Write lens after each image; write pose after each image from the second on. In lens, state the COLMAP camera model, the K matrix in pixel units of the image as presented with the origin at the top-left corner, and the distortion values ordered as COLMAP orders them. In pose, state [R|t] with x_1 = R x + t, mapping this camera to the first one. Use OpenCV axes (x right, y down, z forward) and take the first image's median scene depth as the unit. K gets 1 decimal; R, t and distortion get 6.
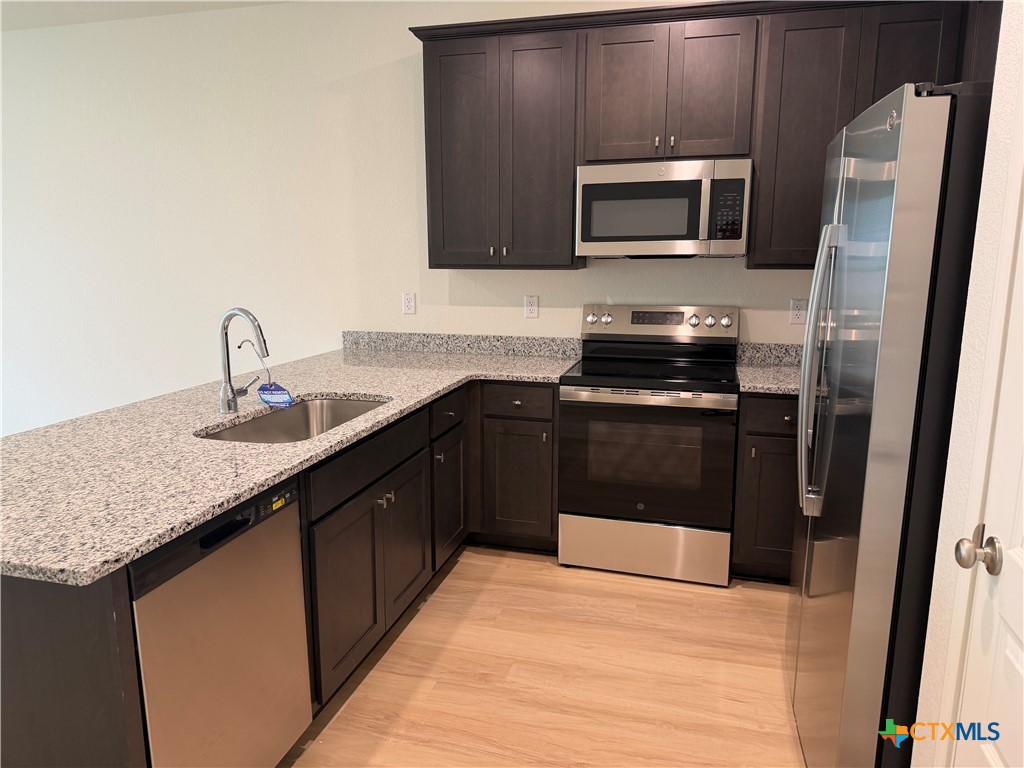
lens RADIAL K [[720.3, 0, 512.0], [0, 720.3, 384.0], [0, 0, 1]] dist [-0.005980, -0.000993]
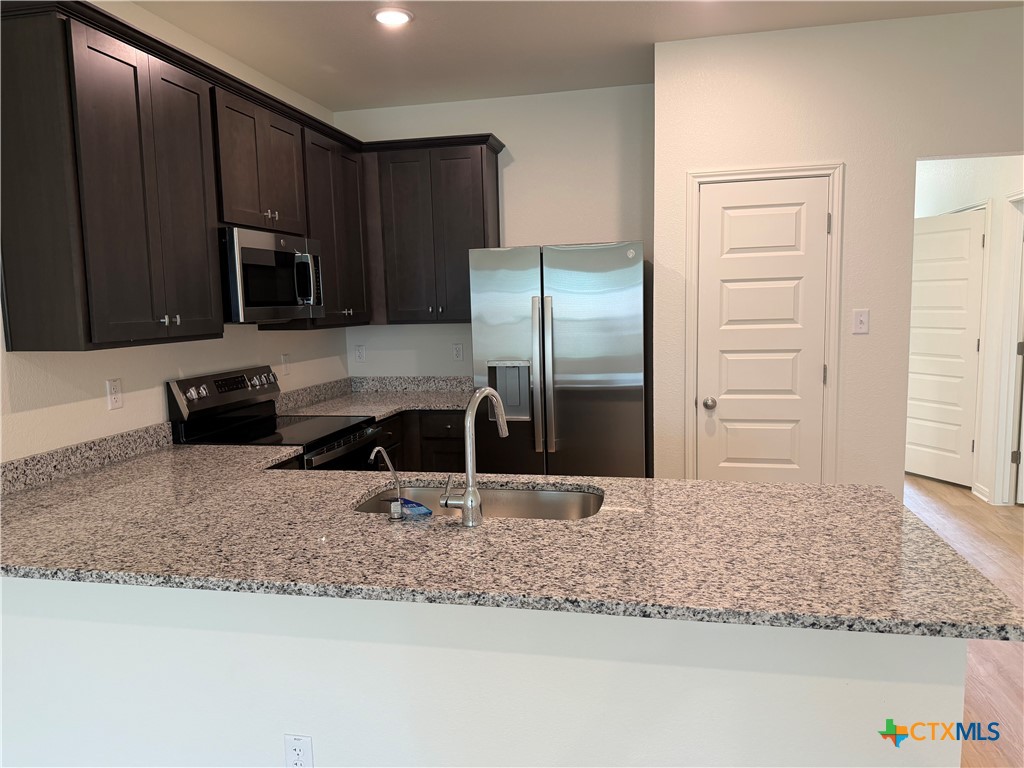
lens RADIAL K [[727.8, 0, 504.8], [0, 727.8, 380.1], [0, 0, 1]] dist [0.185824, -0.246685]
pose [[-0.066459, -0.107392, 0.991993, -0.849493], [0.199738, 0.972636, 0.118678, -0.146580], [-0.977593, 0.206026, -0.043190, 0.697371]]
